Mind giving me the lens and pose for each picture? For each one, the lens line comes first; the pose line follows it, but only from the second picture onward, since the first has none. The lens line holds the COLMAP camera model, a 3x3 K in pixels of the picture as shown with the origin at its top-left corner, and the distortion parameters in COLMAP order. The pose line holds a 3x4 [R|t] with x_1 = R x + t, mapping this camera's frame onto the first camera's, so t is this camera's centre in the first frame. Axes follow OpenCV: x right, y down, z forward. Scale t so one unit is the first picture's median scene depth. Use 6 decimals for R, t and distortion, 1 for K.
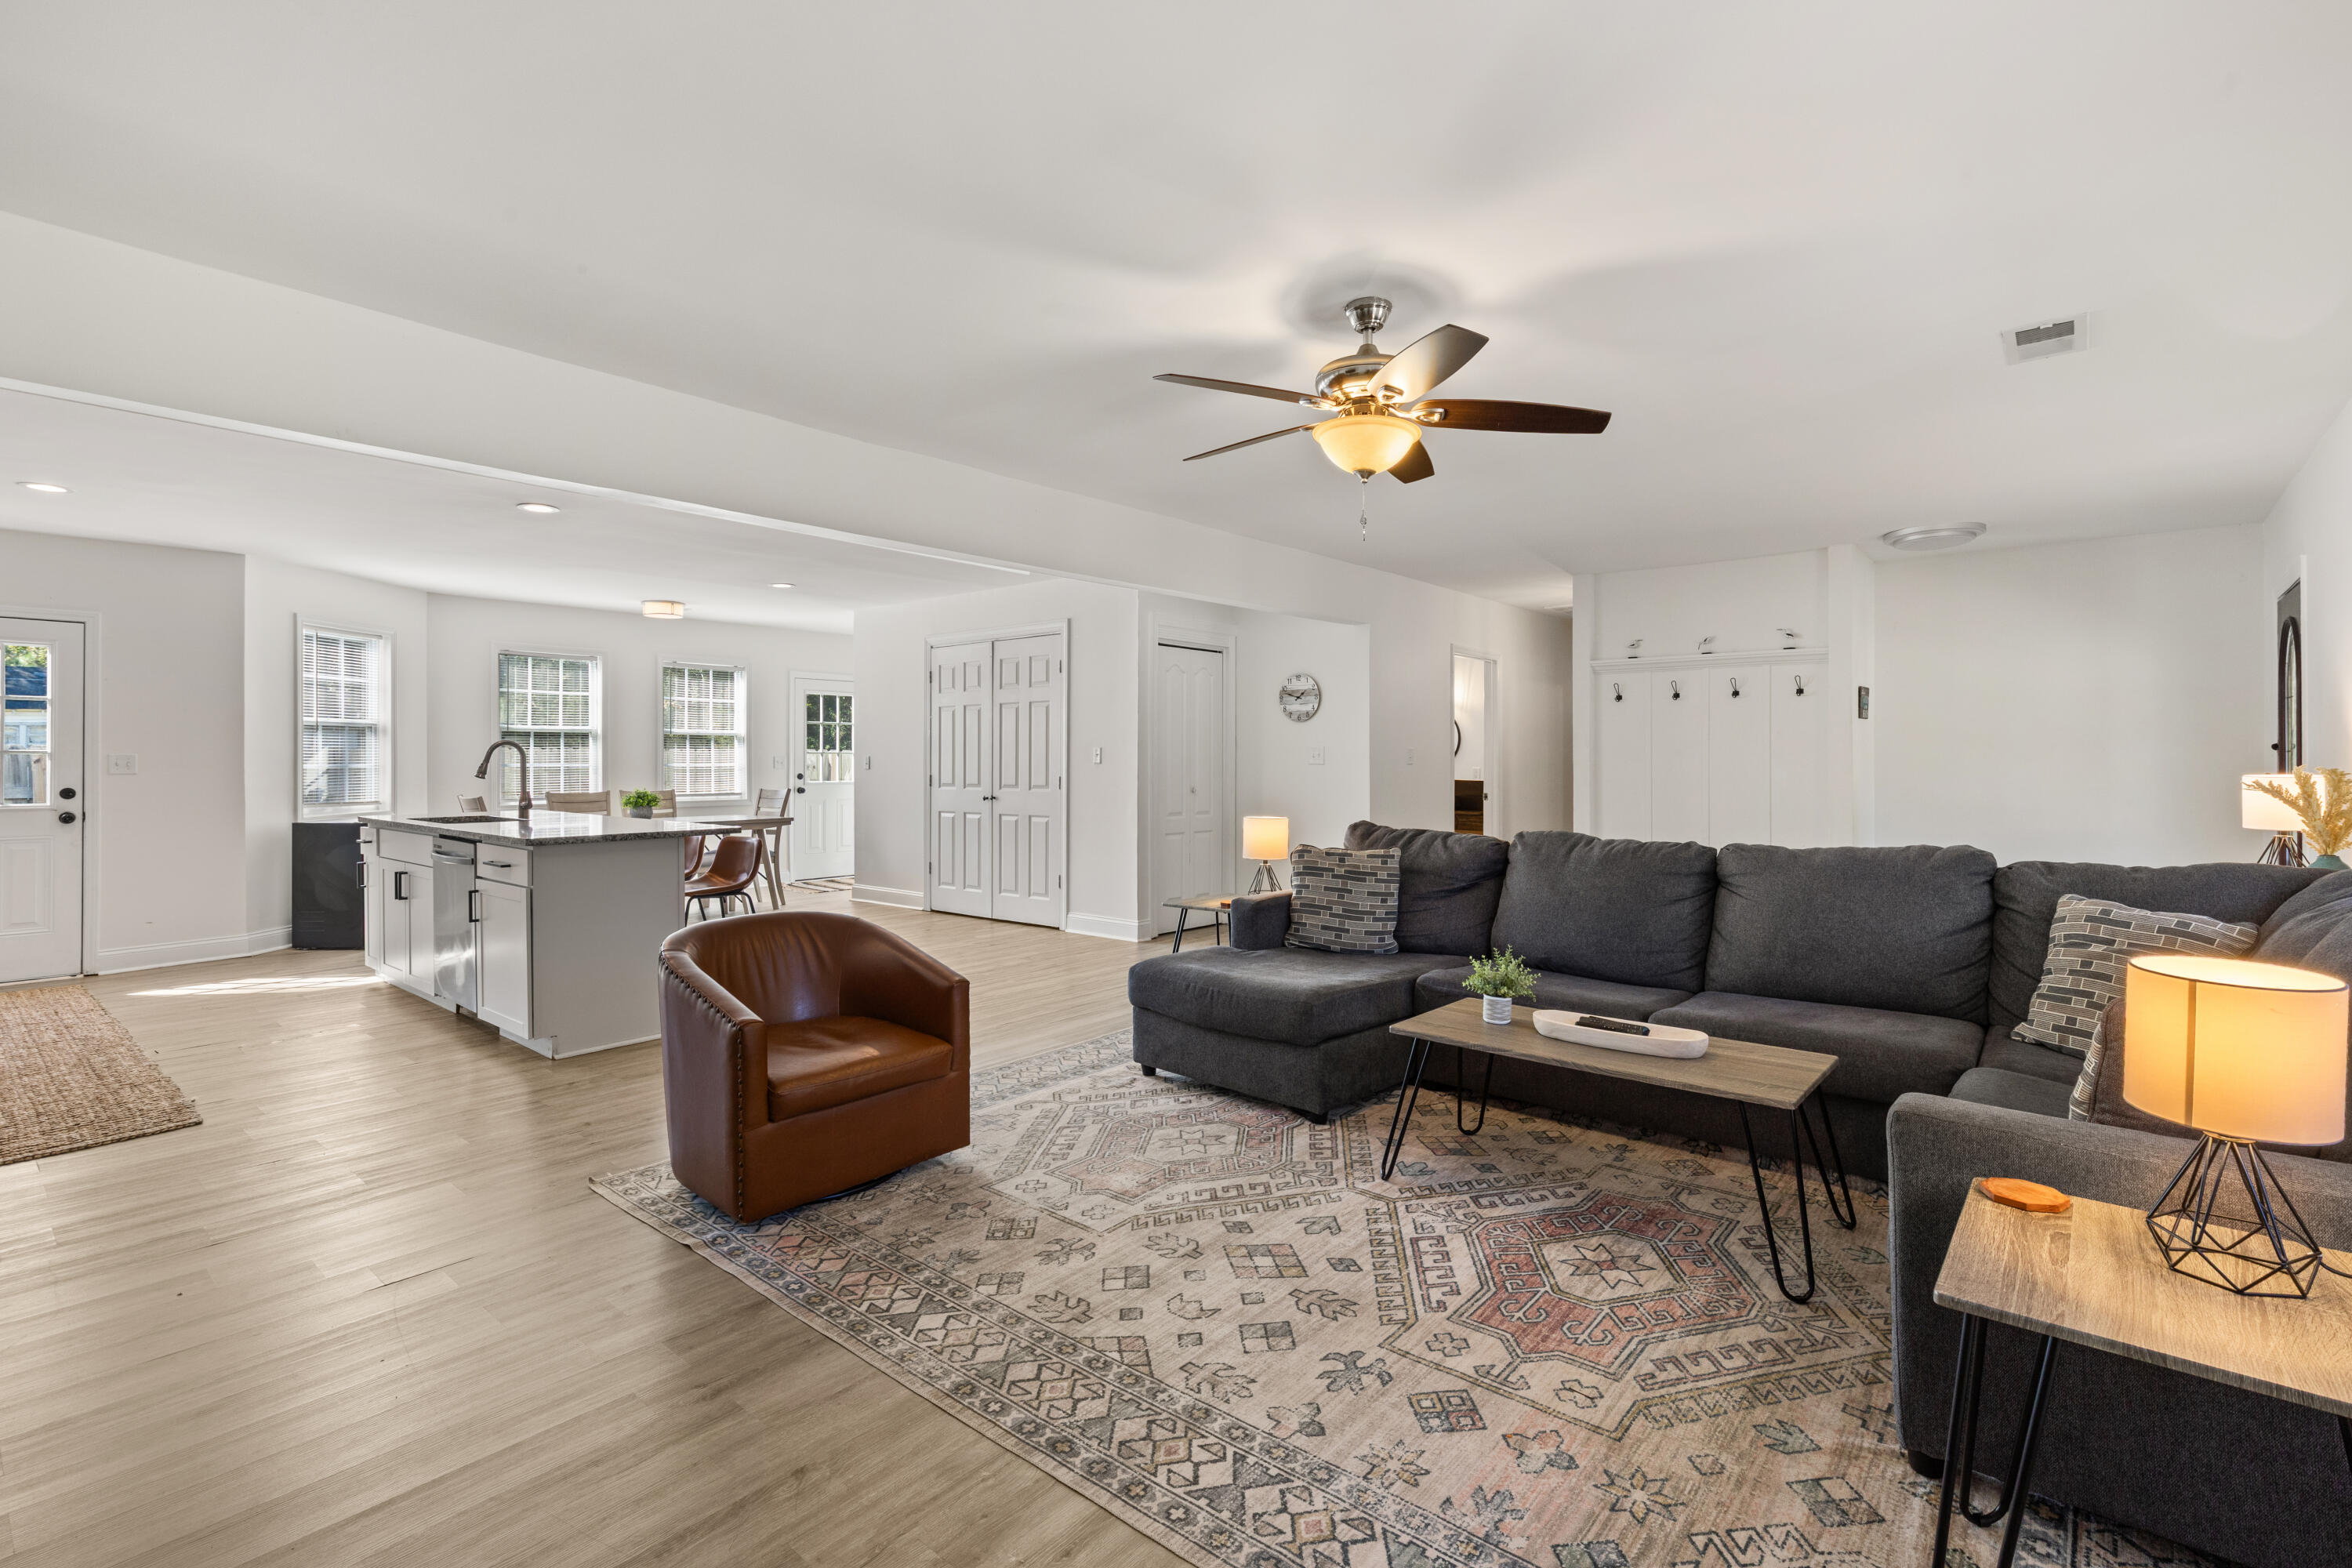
lens RADIAL K [[1074.0, 0, 1191.6], [0, 1074.0, 754.9], [0, 0, 1]] dist [0.003874, -0.000043]
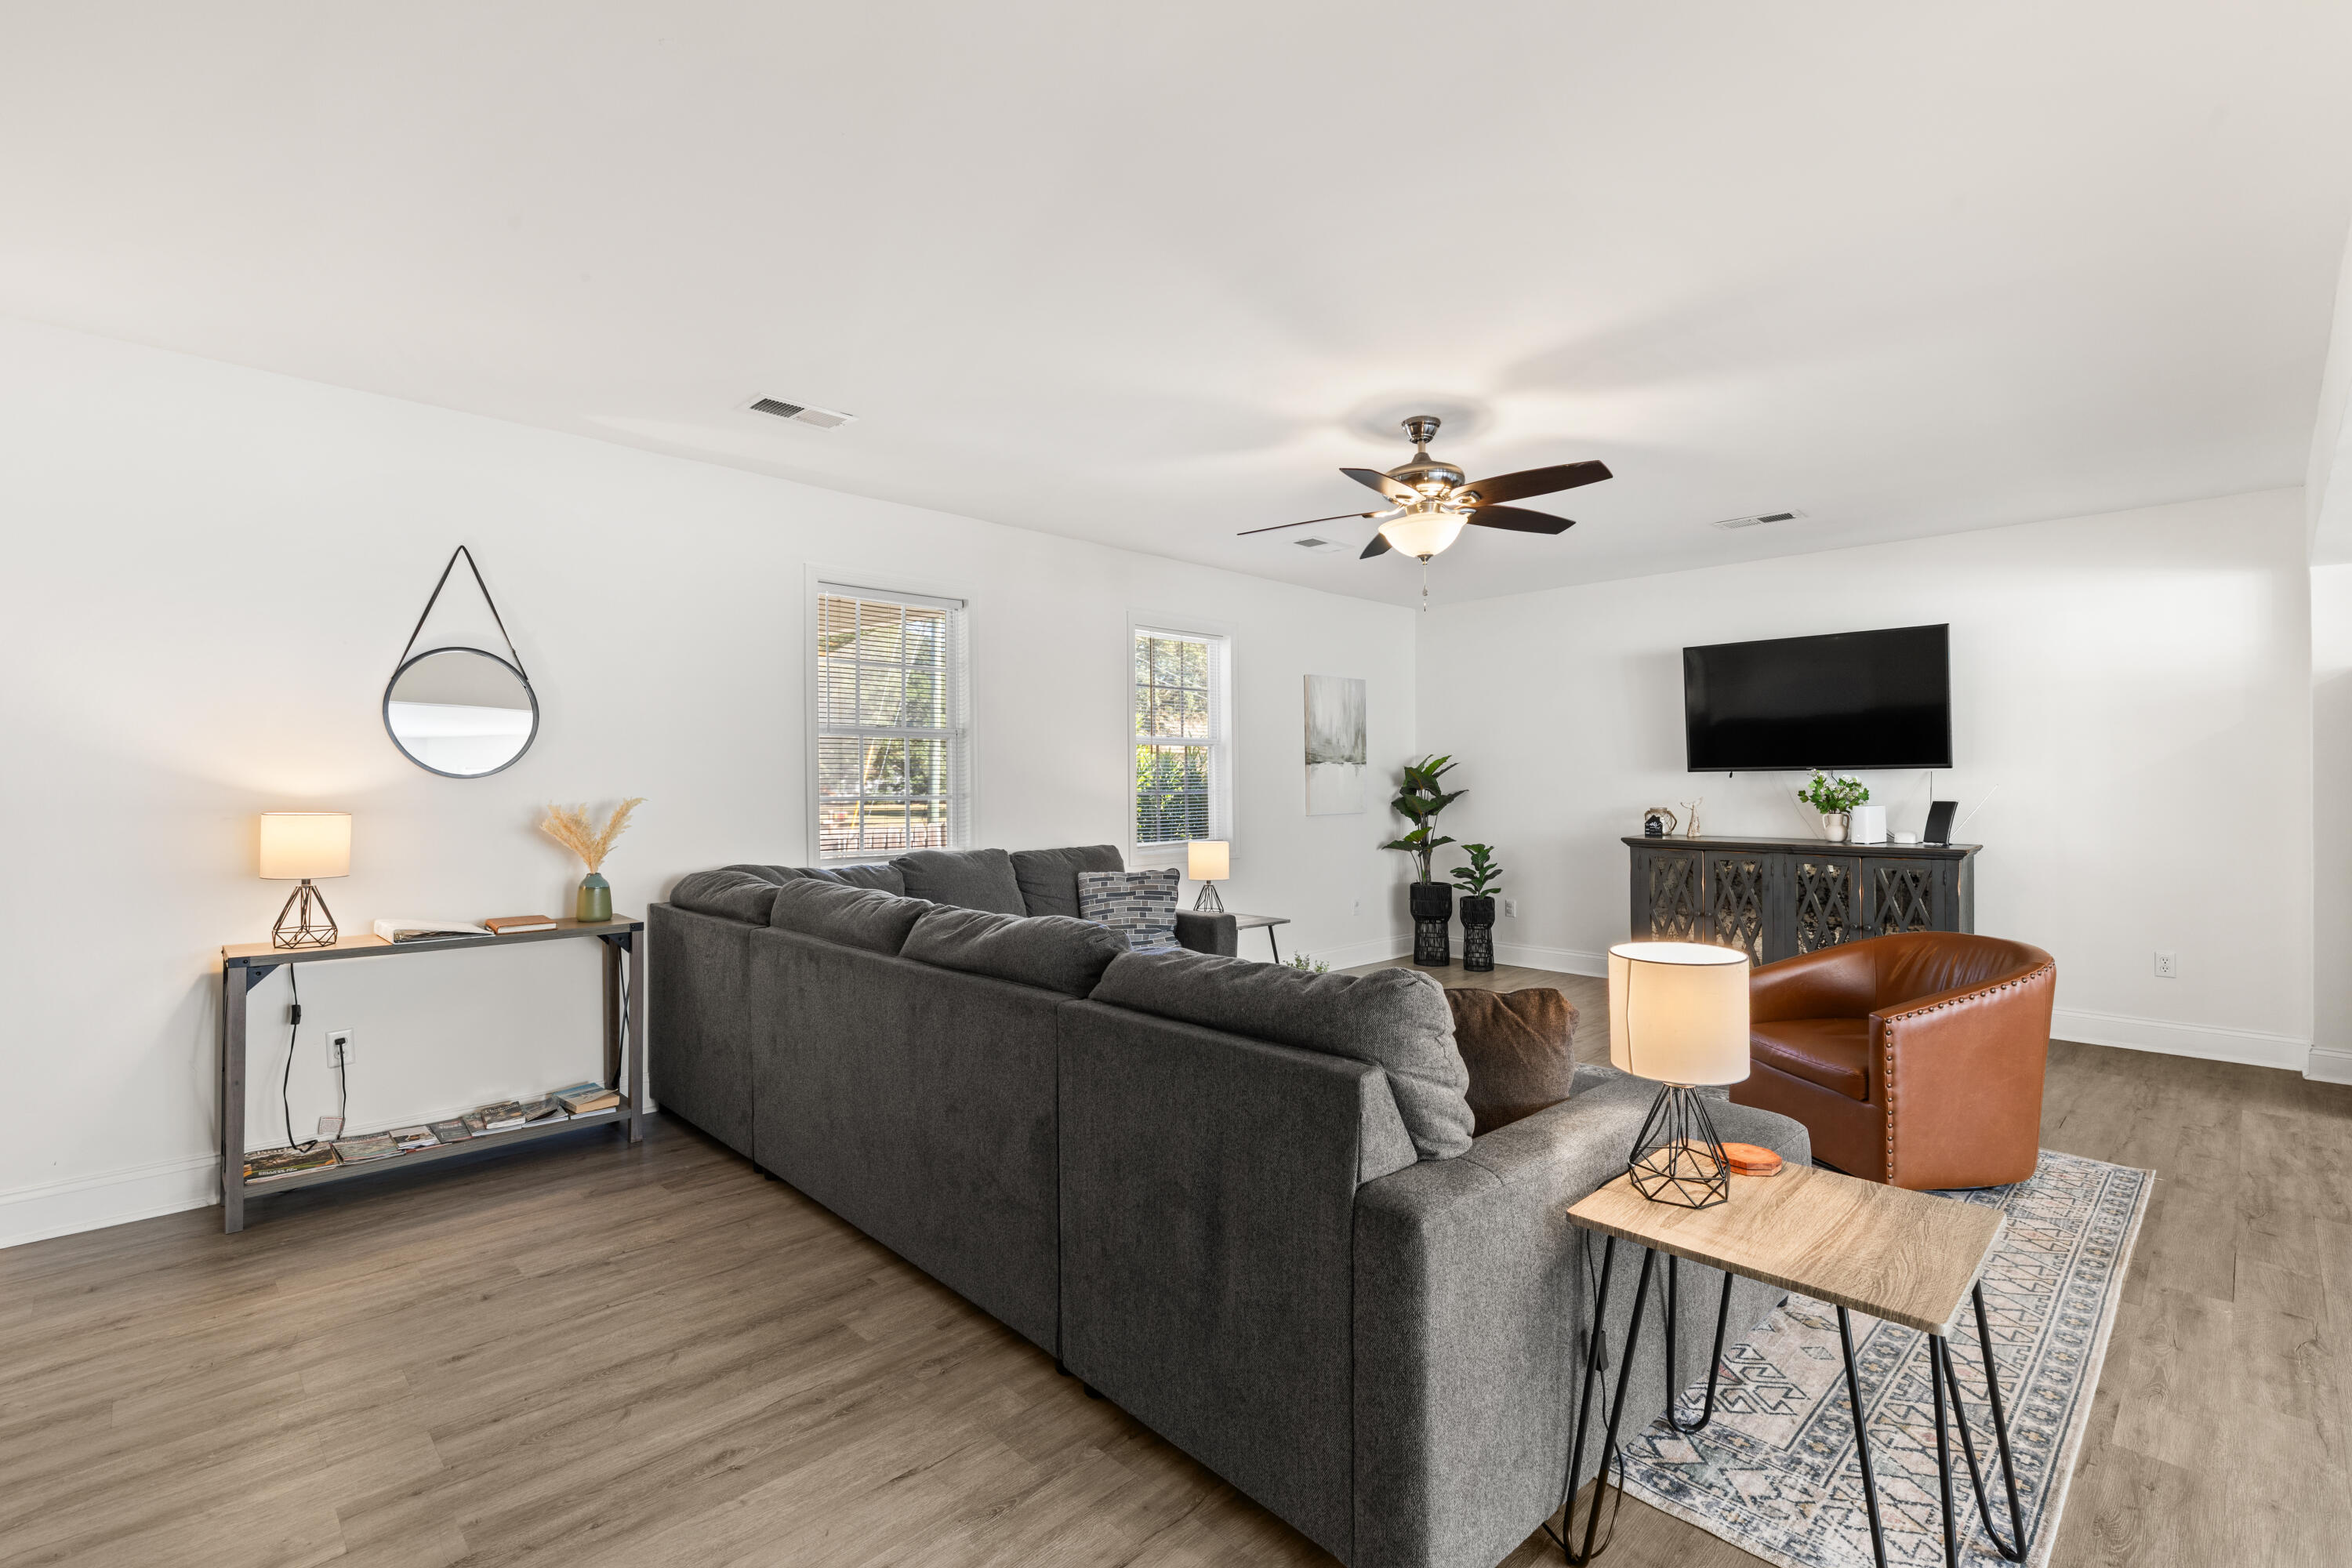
lens RADIAL K [[1051.8, 0, 1167.6], [0, 1051.8, 793.4], [0, 0, 1]] dist [0.000461, -0.000010]
pose [[-0.994526, 0.004768, 0.104382, 0.297814], [0.005096, 0.999983, 0.002876, 0.004870], [-0.104366, 0.003392, -0.994533, 2.018772]]
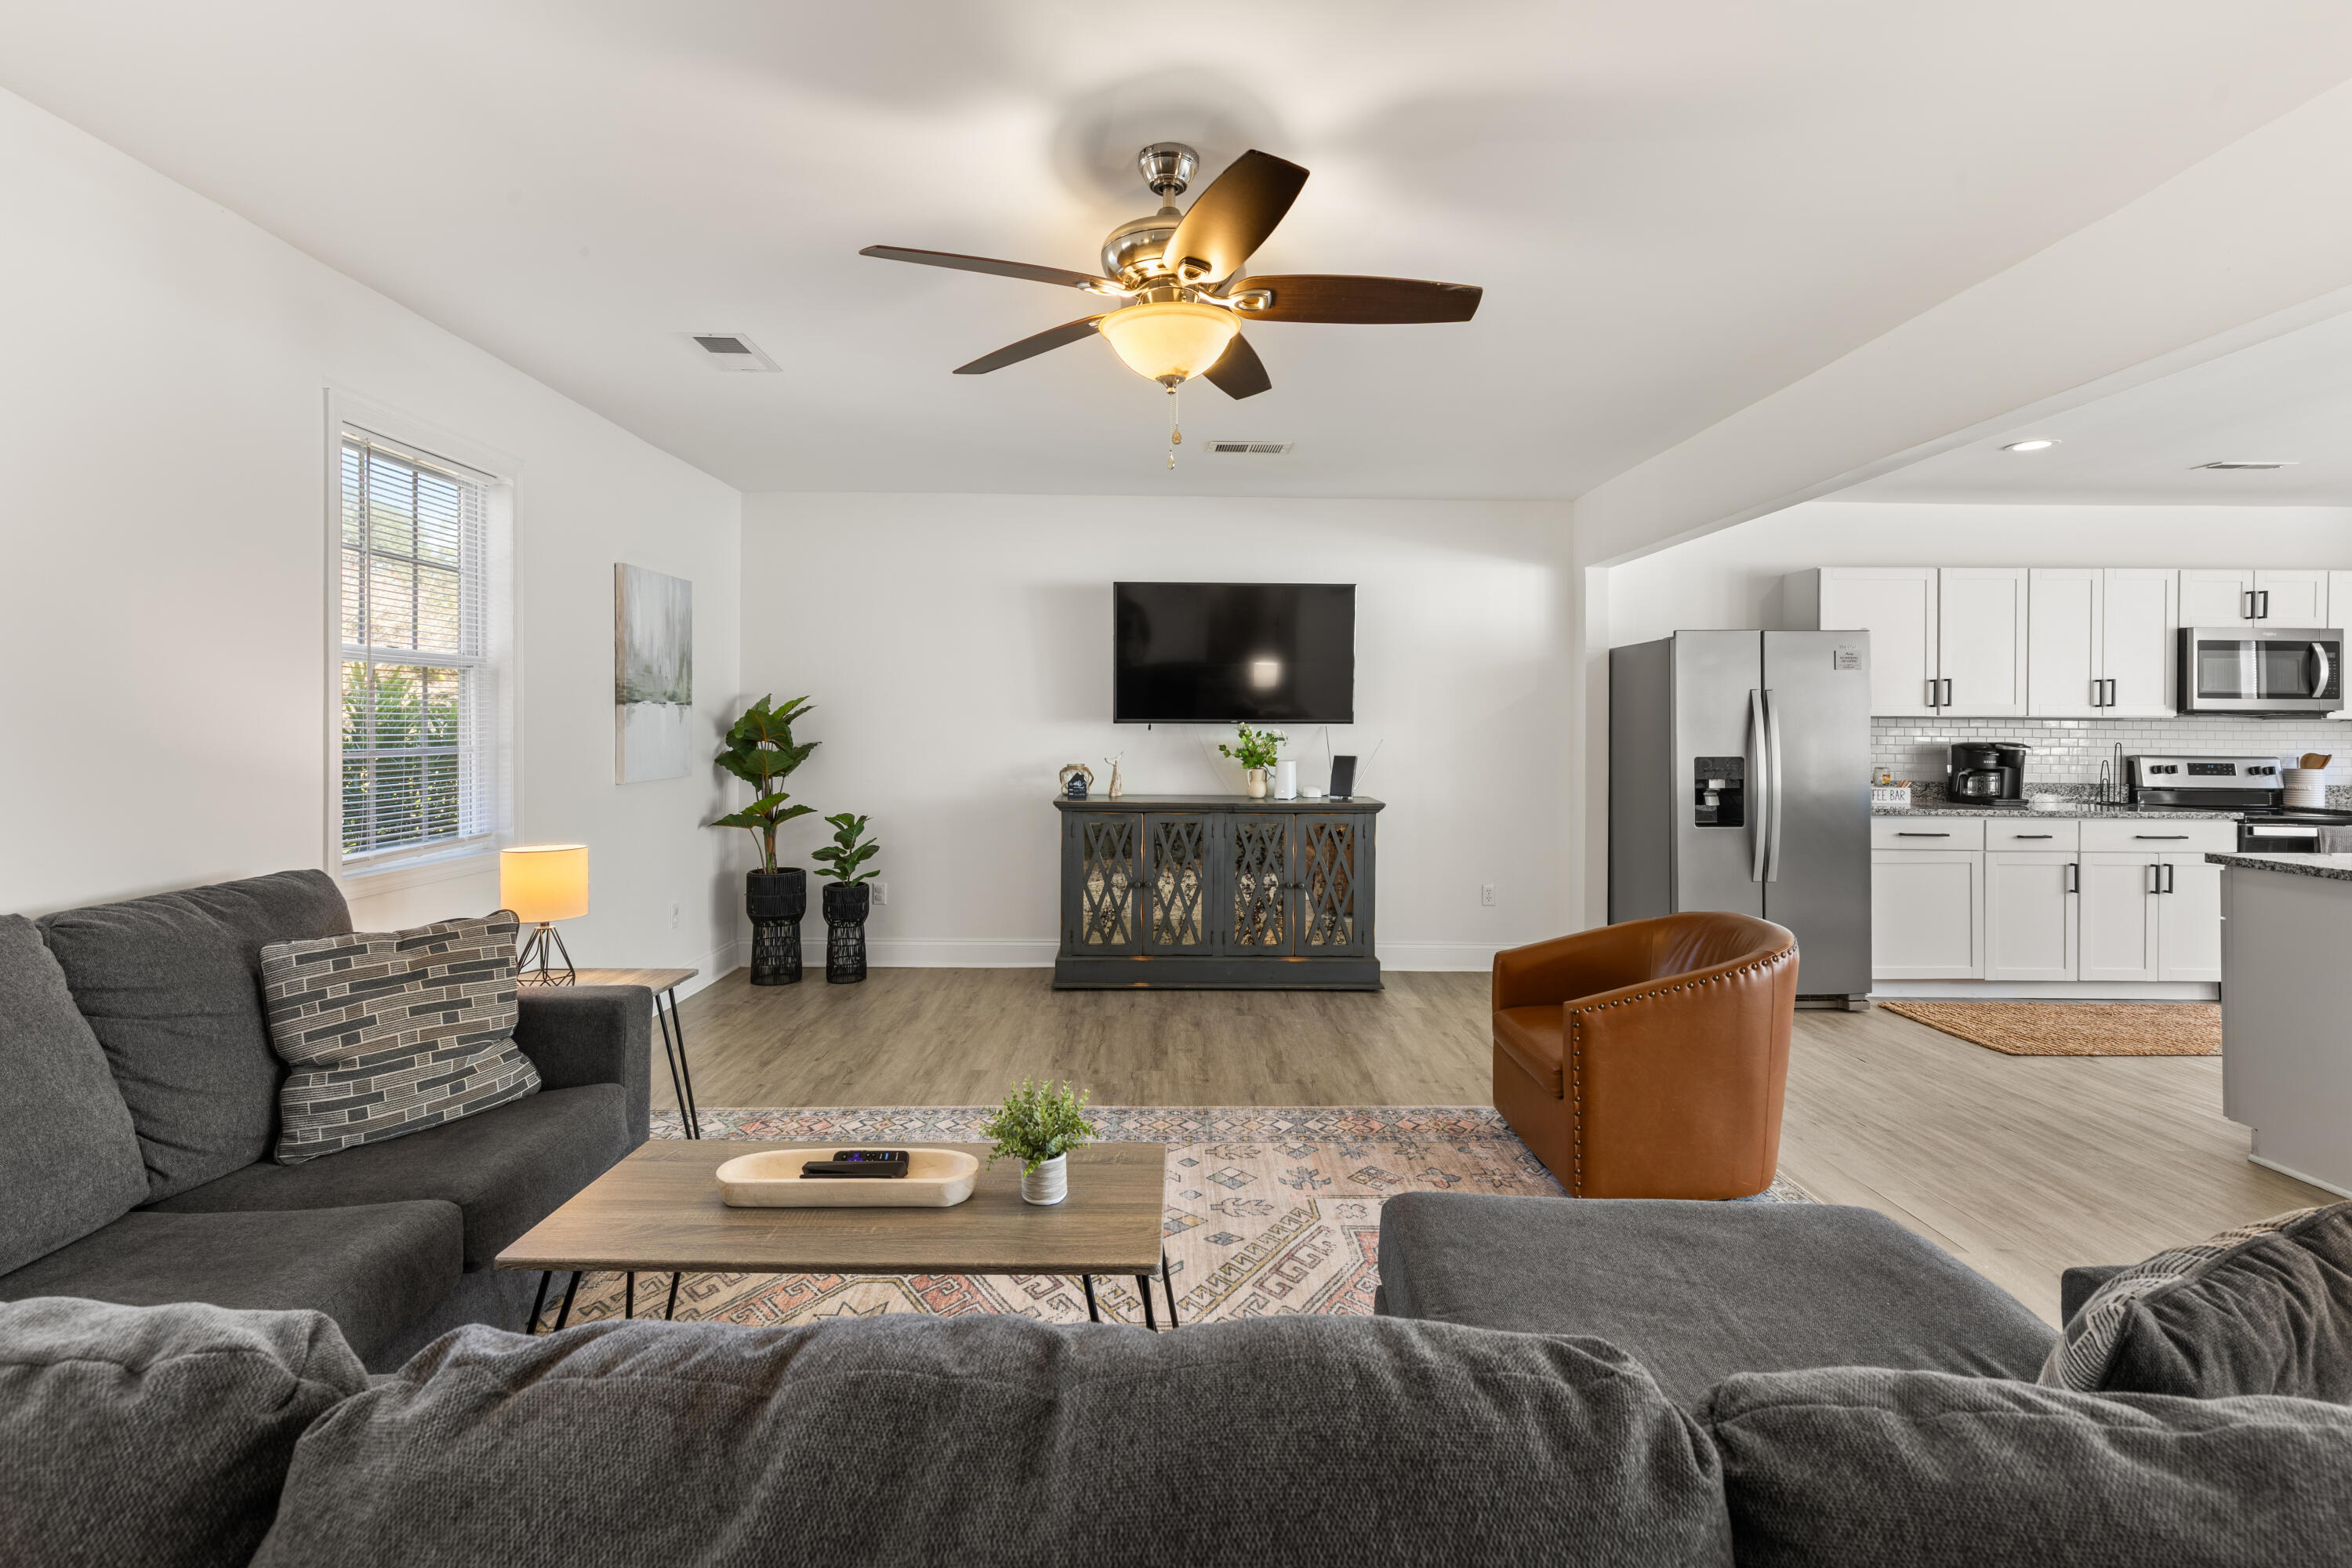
lens RADIAL K [[1072.4, 0, 1176.8], [0, 1072.4, 759.2], [0, 0, 1]] dist [-0.000650, -0.000388]
pose [[-0.758317, 0.016733, -0.651671, 0.579622], [-0.001291, 0.999630, 0.027170, -0.012591], [0.651885, 0.021445, -0.758015, 1.414806]]
